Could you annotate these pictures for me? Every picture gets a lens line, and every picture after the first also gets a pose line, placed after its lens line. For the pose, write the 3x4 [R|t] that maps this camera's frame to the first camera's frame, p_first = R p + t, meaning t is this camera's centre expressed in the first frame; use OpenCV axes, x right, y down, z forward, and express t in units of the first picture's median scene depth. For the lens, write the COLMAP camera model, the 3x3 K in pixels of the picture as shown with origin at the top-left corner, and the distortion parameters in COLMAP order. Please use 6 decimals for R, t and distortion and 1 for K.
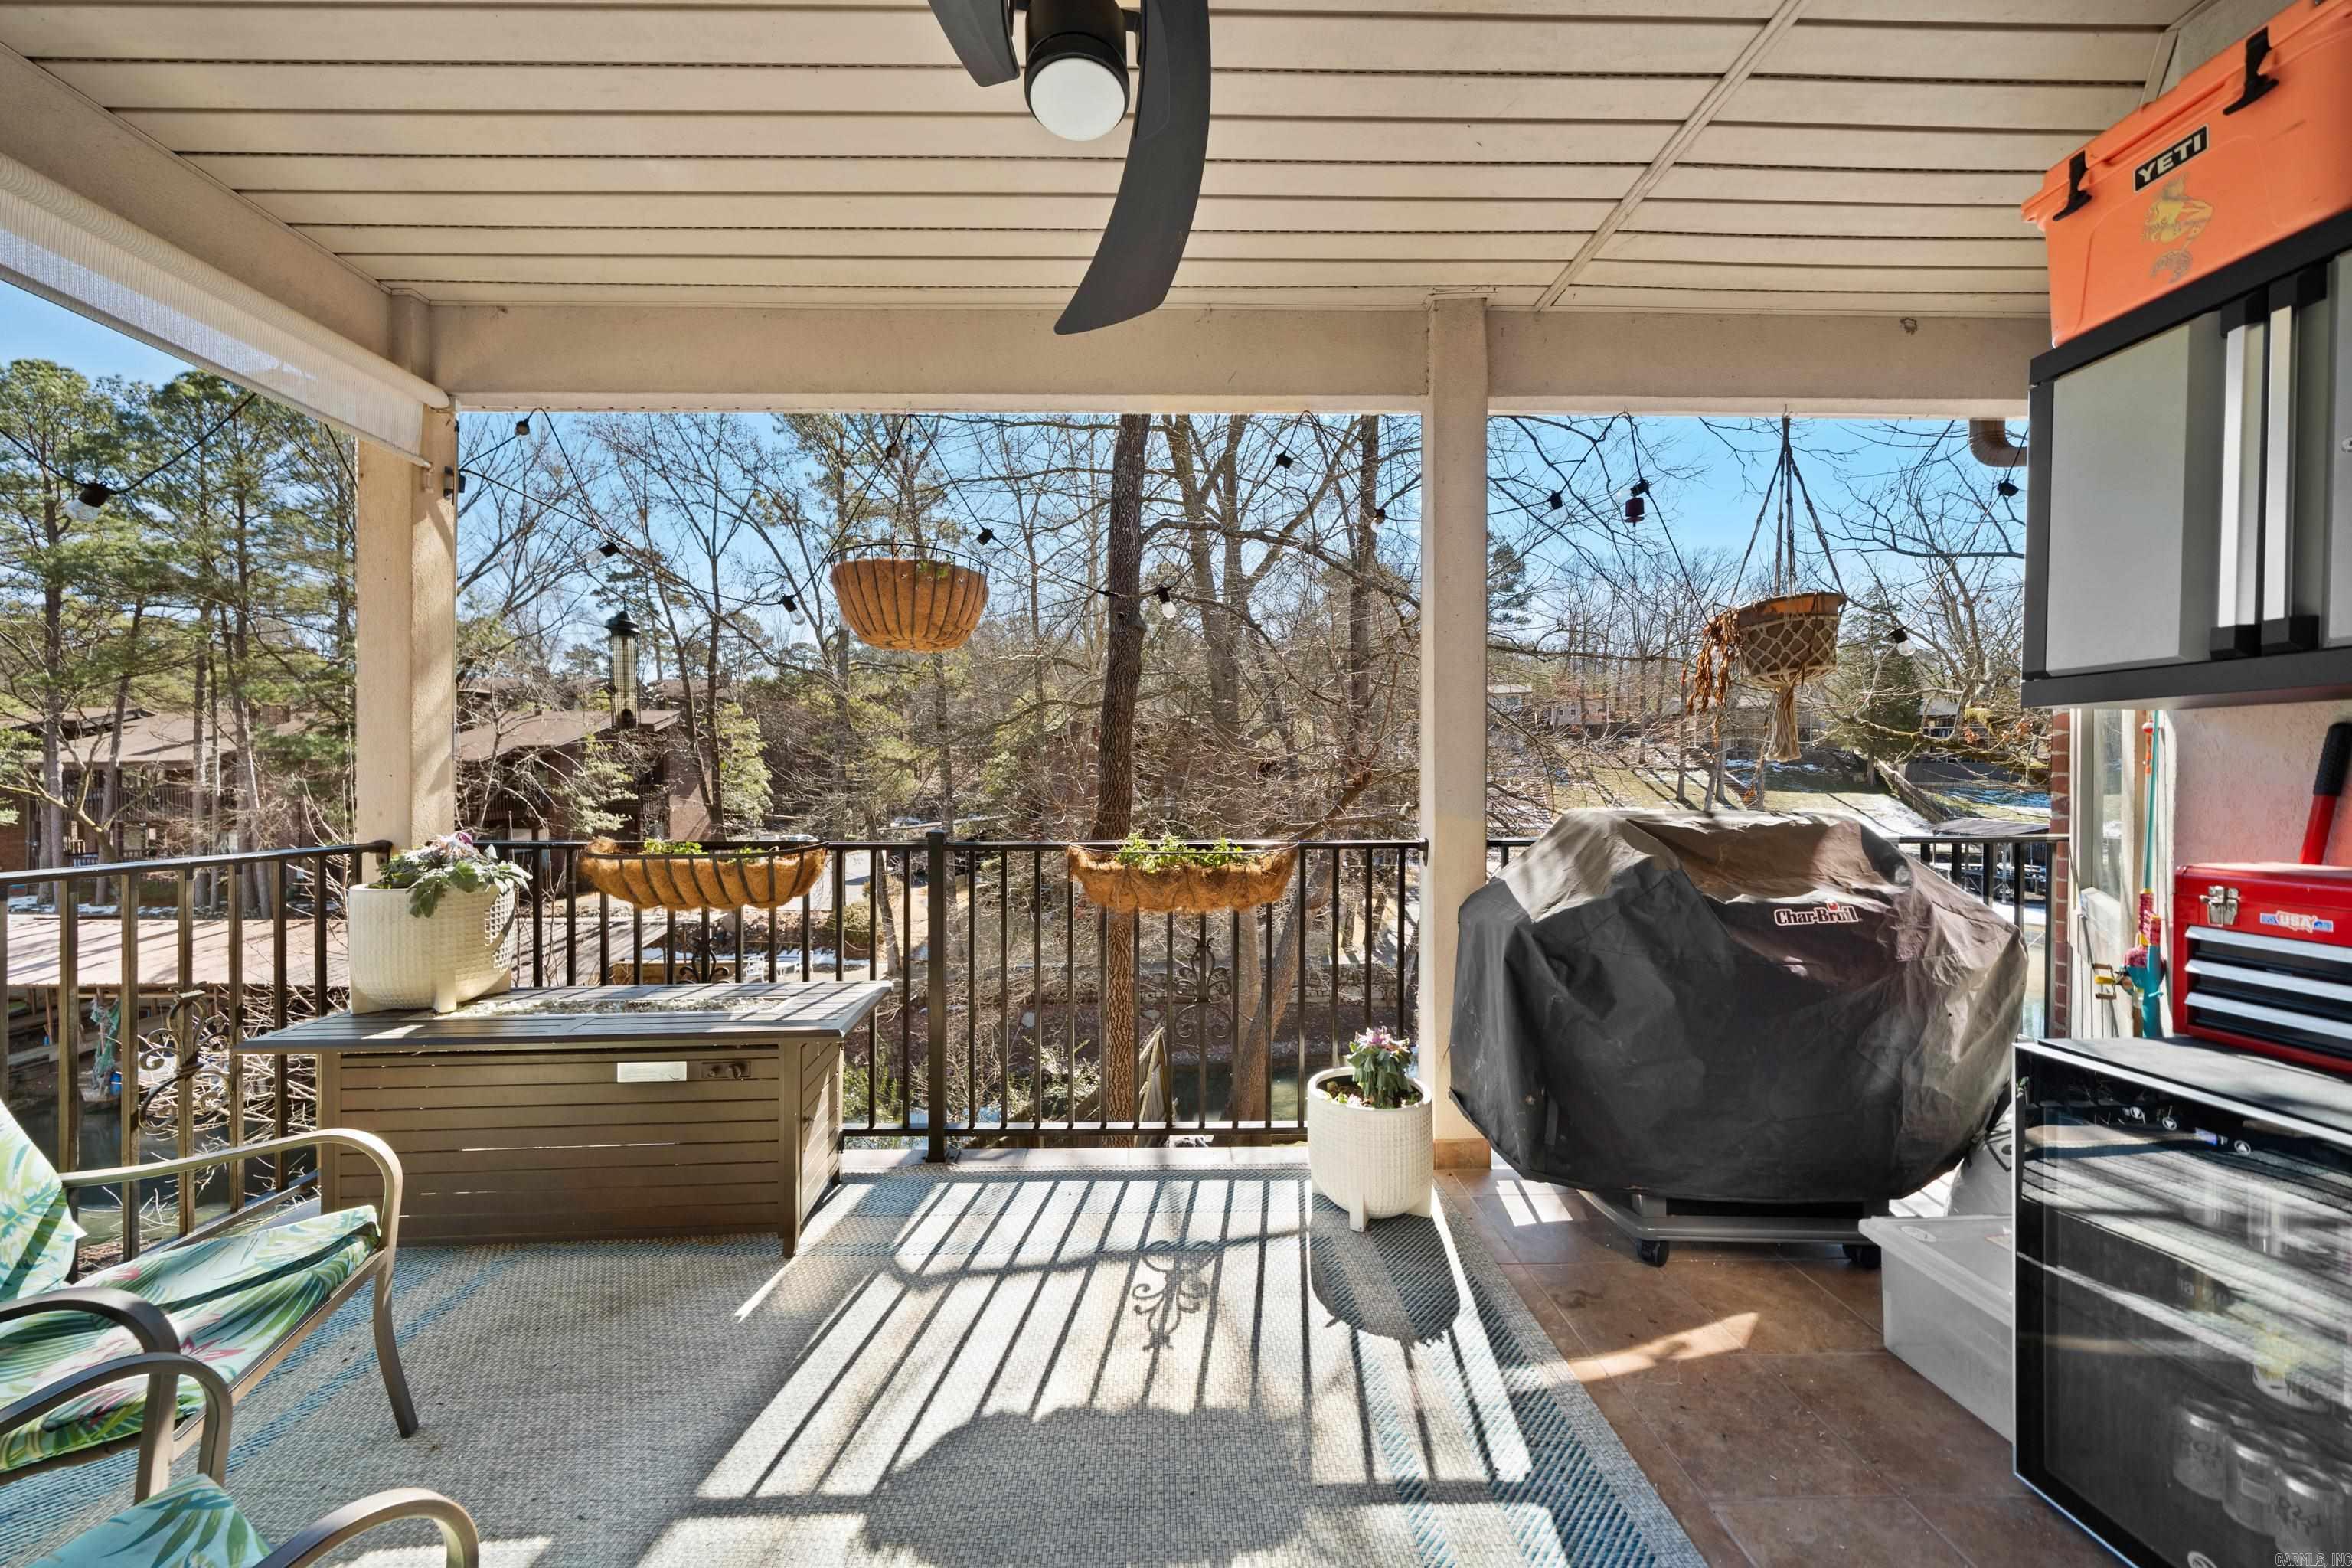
lens RADIAL K [[814.9, 0, 1176.0], [0, 814.9, 784.0], [0, 0, 1]] dist [-0.000561, 0.000086]
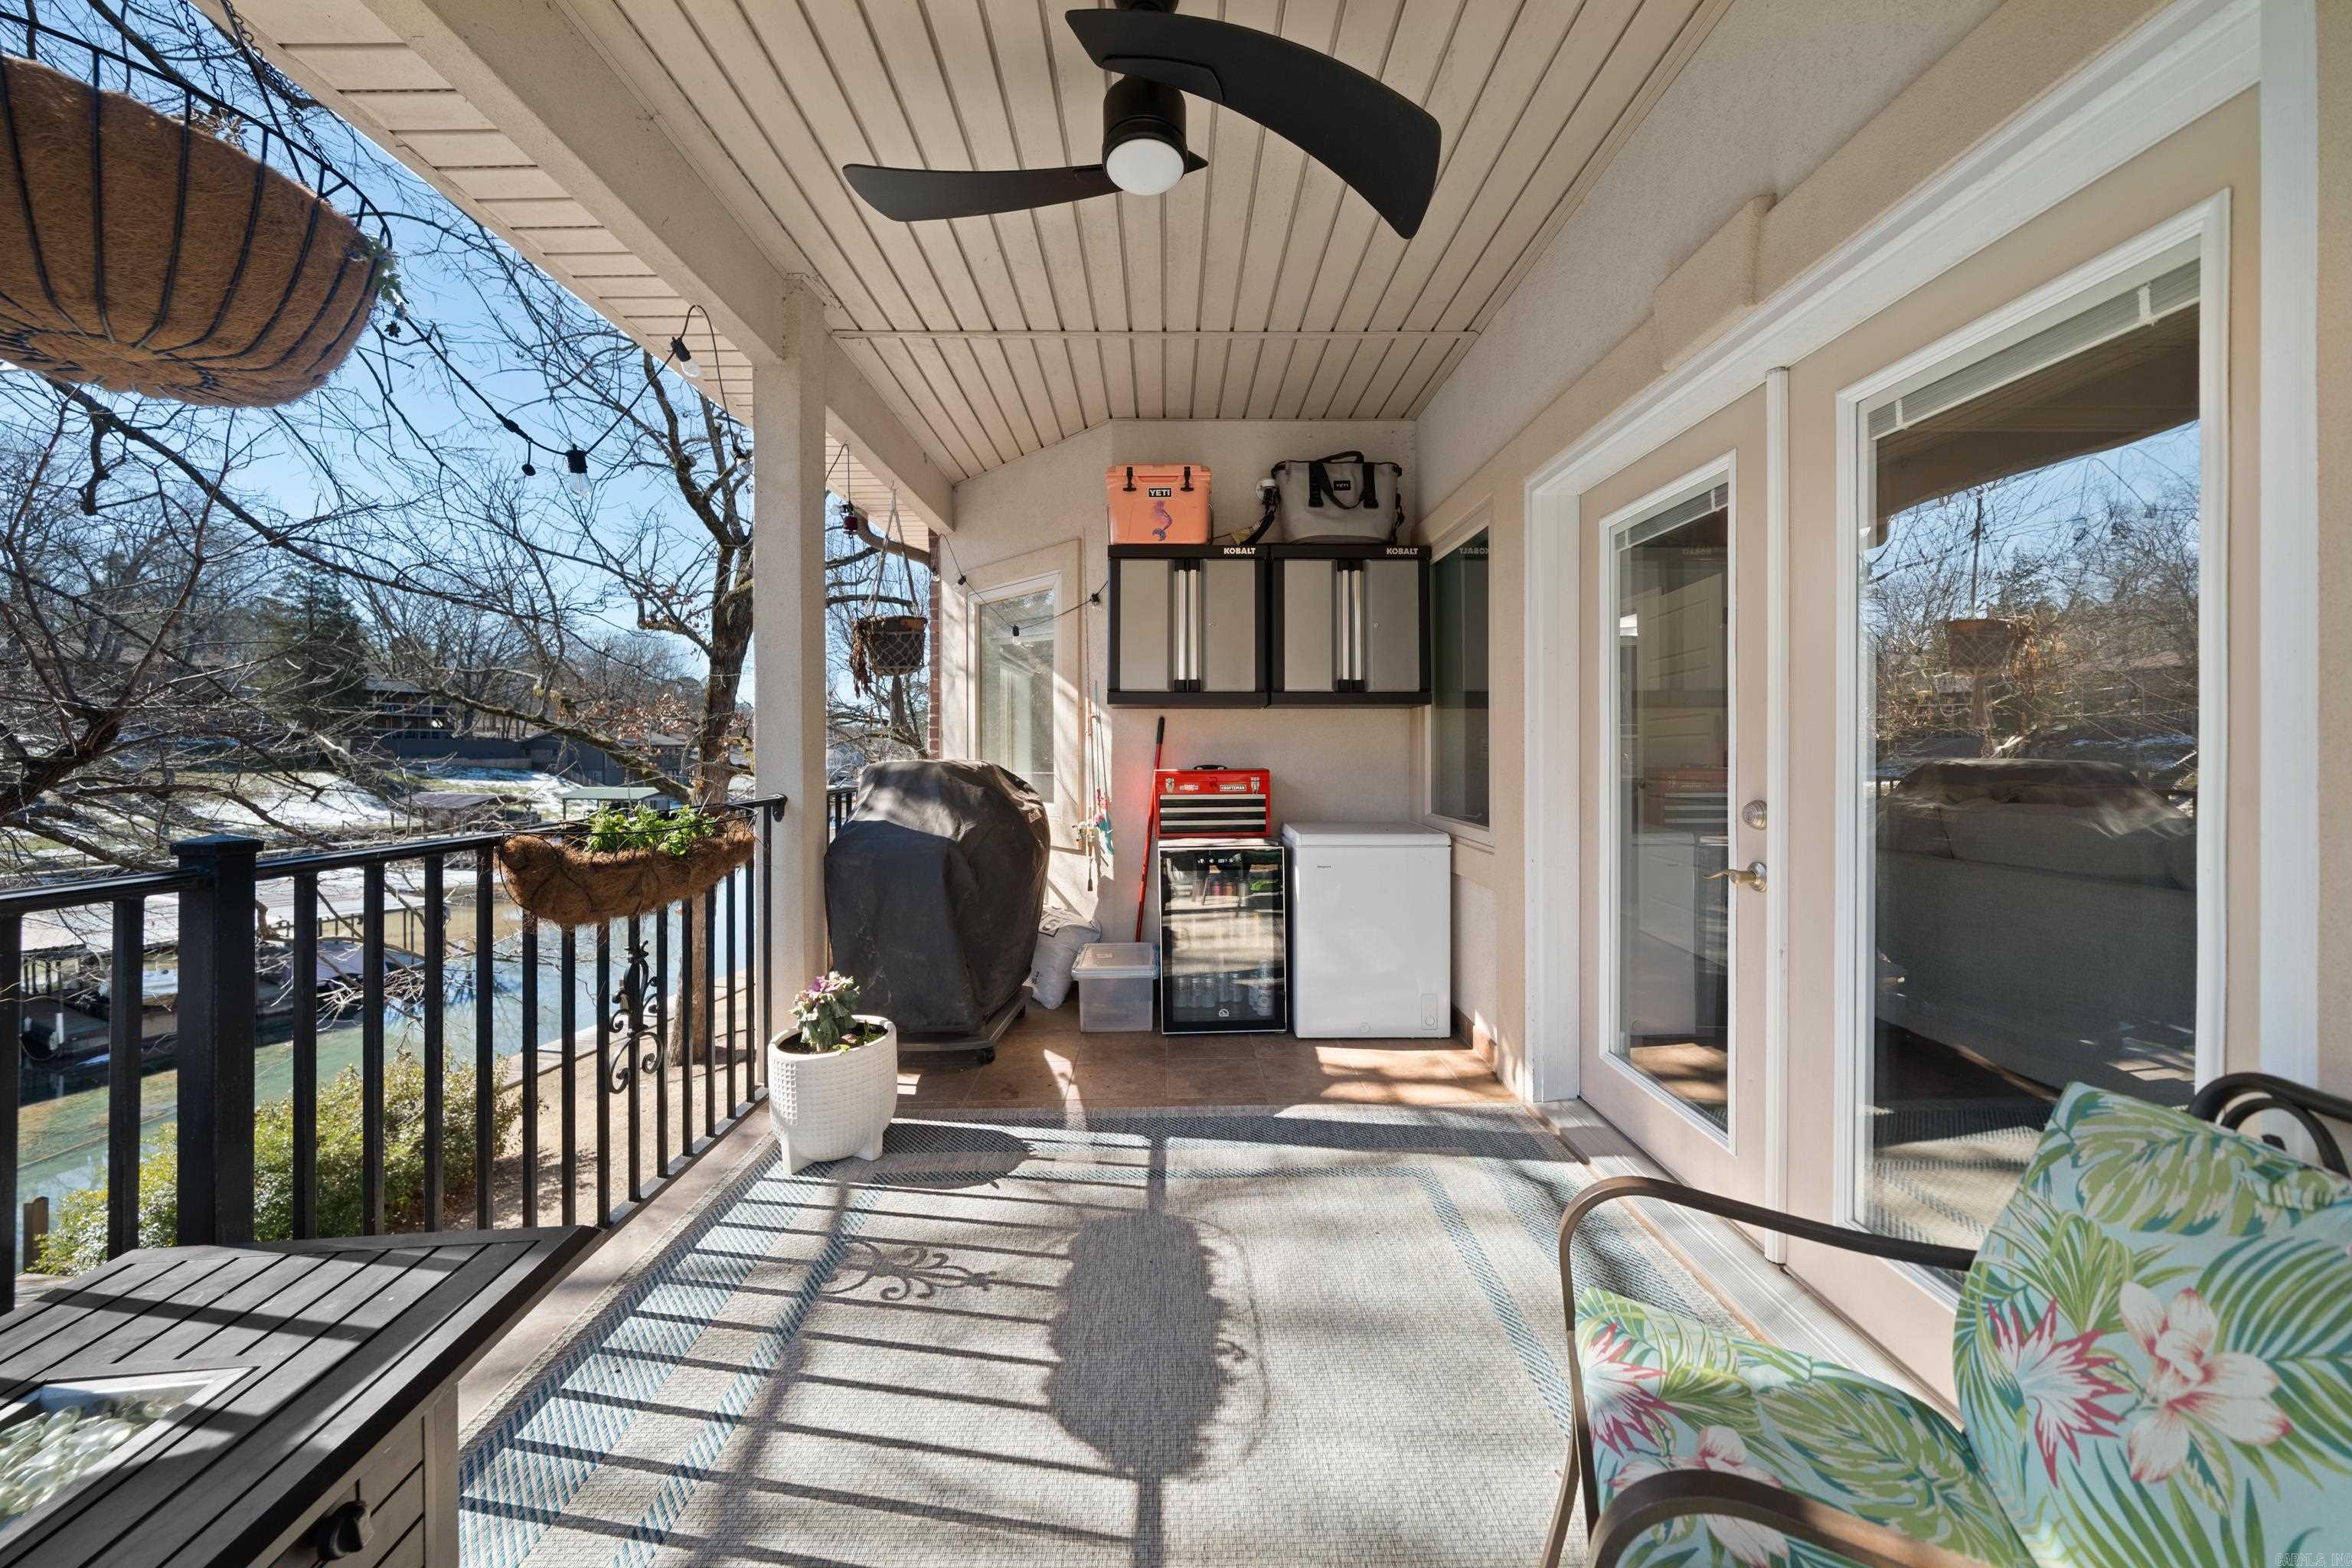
lens RADIAL K [[803.5, 0, 1167.6], [0, 803.5, 751.3], [0, 0, 1]] dist [-0.000301, 0.000014]
pose [[0.021725, -0.002873, 0.999760, -0.761732], [0.014803, 0.999887, 0.002552, 0.019661], [-0.999654, 0.014744, 0.021765, 0.550757]]
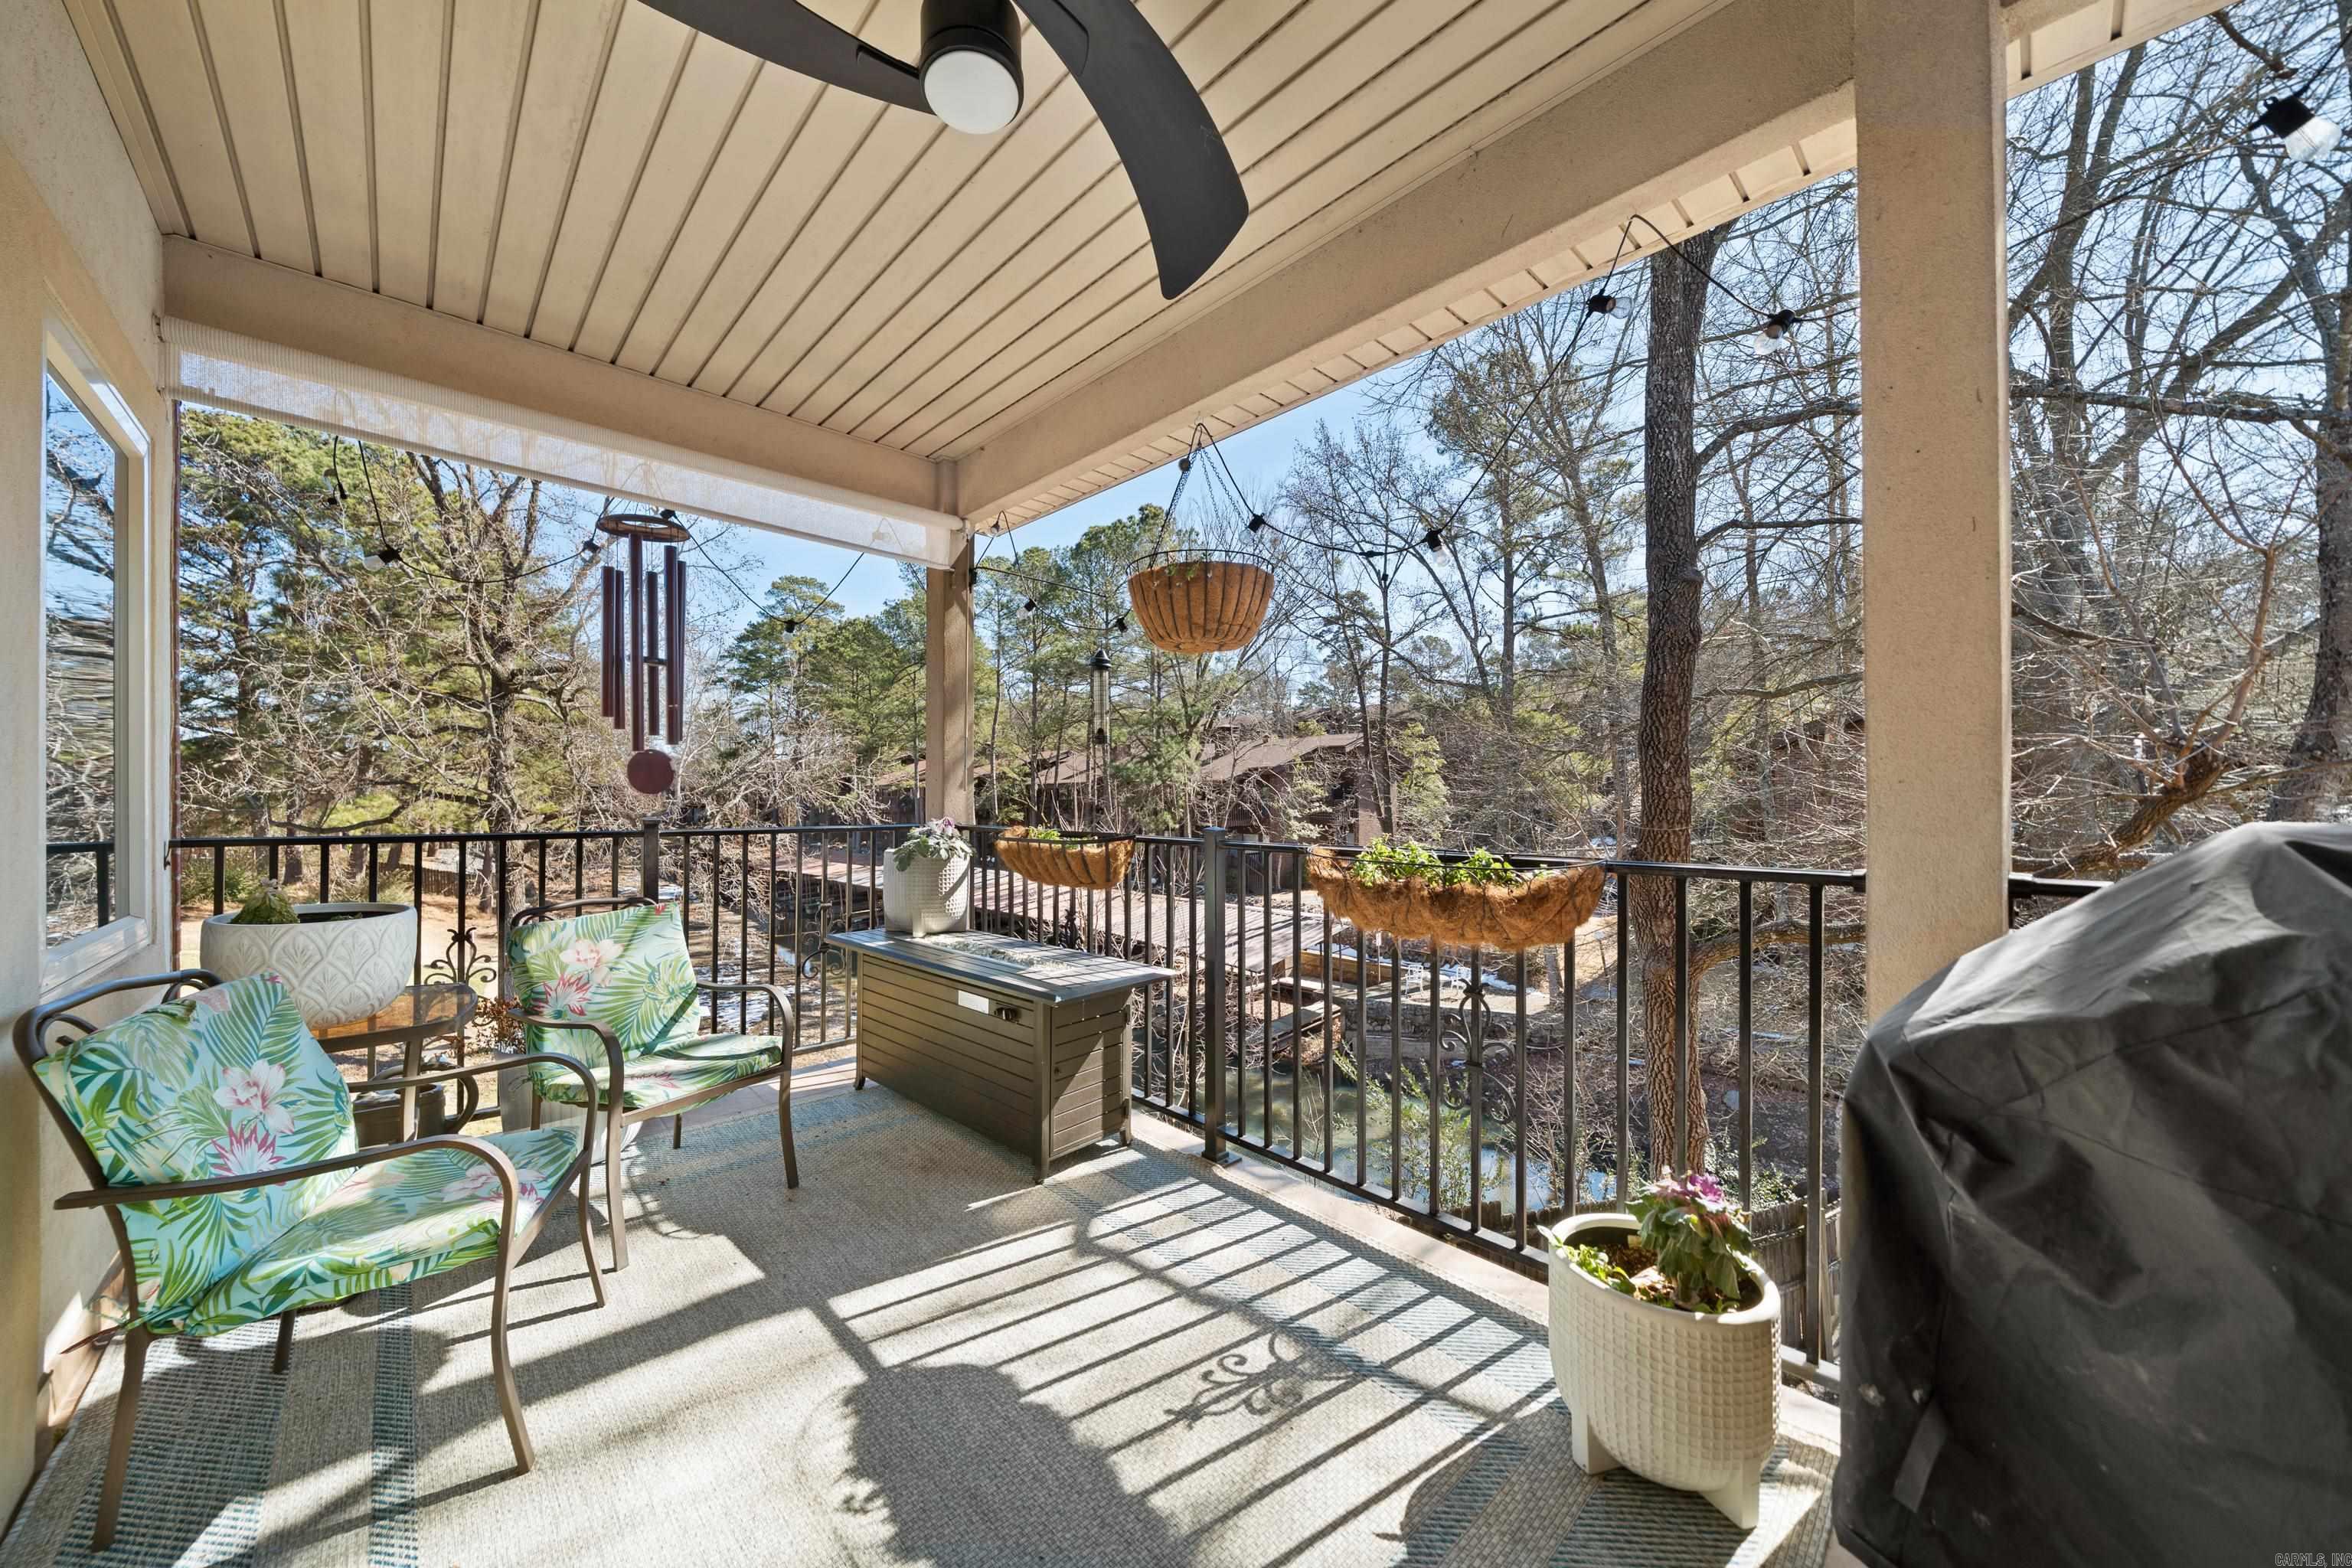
lens RADIAL K [[832.3, 0, 1131.0], [0, 832.3, 793.3], [0, 0, 1]] dist [-0.000842, 0.000199]
pose [[0.648436, -0.001591, -0.761268, 0.460264], [-0.006116, 0.999955, -0.007299, 0.024108], [0.761245, 0.009389, 0.648397, 0.282201]]
